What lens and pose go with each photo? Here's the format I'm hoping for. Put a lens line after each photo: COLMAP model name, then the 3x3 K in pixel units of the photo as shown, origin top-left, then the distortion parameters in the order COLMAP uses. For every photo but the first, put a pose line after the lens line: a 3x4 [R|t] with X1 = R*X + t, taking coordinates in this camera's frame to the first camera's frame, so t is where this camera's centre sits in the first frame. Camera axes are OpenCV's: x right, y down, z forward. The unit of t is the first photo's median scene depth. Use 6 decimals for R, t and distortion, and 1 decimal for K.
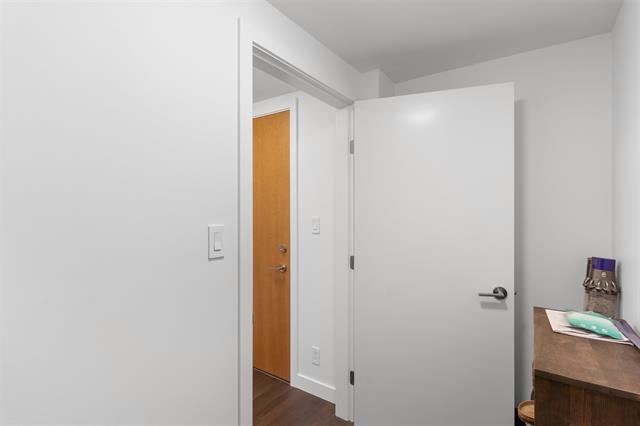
lens RADIAL K [[307.7, 0, 320.0], [0, 307.7, 213.0], [0, 0, 1]] dist [-0.001329, -0.000114]
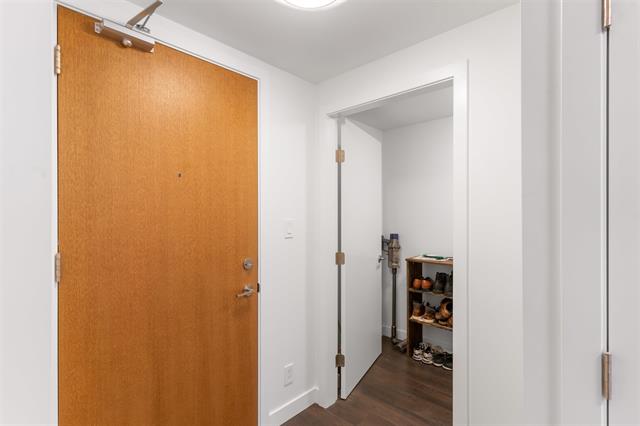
lens RADIAL K [[307.7, 0, 320.0], [0, 307.7, 213.0], [0, 0, 1]] dist [-0.001329, -0.000114]
pose [[0.149820, -0.002635, 0.988710, -0.860389], [0.002760, 0.999994, 0.002246, -0.006914], [-0.988709, 0.002392, 0.149827, 0.755240]]
